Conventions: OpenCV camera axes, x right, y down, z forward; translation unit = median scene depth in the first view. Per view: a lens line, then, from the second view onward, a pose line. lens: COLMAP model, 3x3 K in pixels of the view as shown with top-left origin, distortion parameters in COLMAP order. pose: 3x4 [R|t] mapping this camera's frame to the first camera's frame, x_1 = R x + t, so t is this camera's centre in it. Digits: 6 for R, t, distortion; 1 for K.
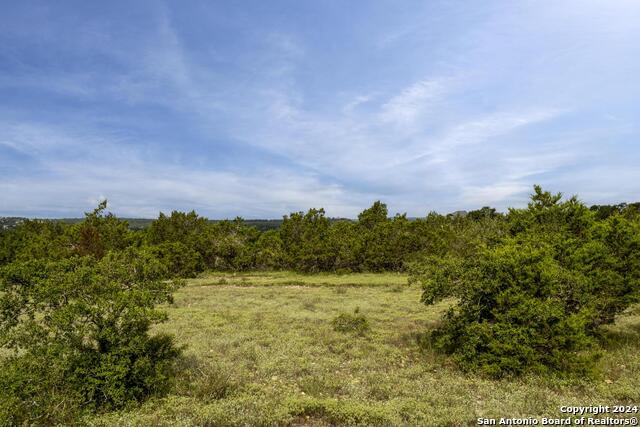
lens RADIAL K [[526.4, 0, 320.0], [0, 526.4, 213.5], [0, 0, 1]] dist [0.002925, 0.000064]
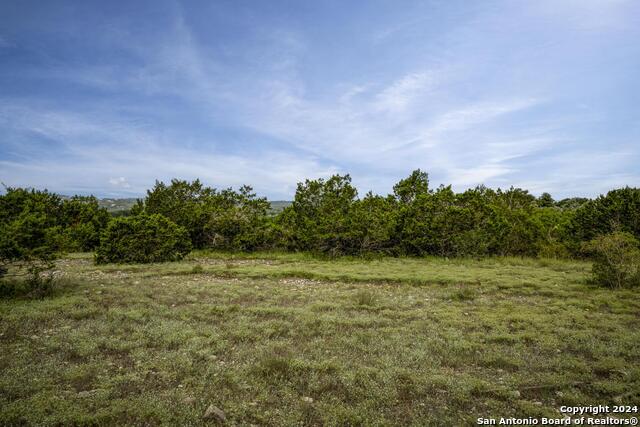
lens RADIAL K [[481.3, 0, 320.0], [0, 481.3, 213.5], [0, 0, 1]] dist [-0.000227, -0.006525]
pose [[0.997320, 0.012174, -0.072150, 0.015510], [-0.009448, 0.999233, 0.038007, 0.021889], [0.072557, -0.037223, 0.996669, 0.281234]]
